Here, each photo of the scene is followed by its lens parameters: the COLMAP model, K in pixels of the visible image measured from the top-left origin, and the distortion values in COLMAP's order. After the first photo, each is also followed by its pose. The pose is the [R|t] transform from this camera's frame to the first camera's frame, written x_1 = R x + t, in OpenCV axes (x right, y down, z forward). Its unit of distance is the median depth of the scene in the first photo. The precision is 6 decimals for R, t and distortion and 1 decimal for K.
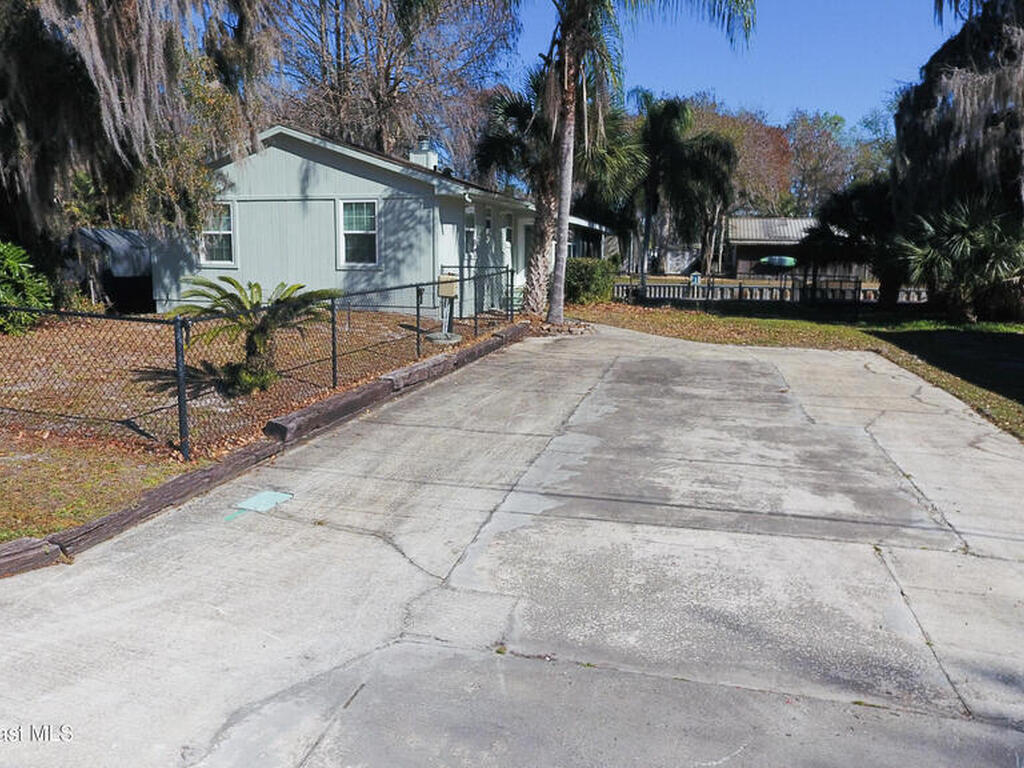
lens RADIAL K [[805.5, 0, 460.8], [0, 805.5, 347.0], [0, 0, 1]] dist [-0.014263, 0.003781]
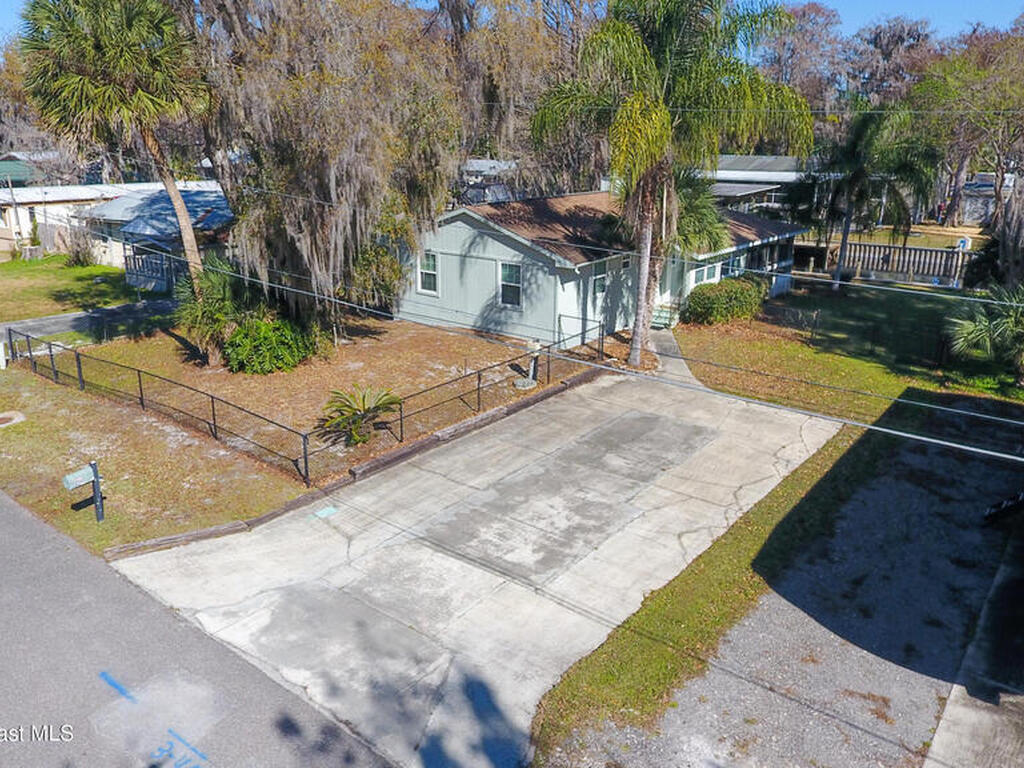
lens RADIAL K [[770.4, 0, 460.2], [0, 770.4, 387.2], [0, 0, 1]] dist [0.004329, -0.001094]
pose [[0.919719, 0.117548, -0.374564, 0.627042], [-0.045342, 0.979541, 0.196071, -0.429773], [0.389949, -0.163347, 0.906233, -0.618083]]
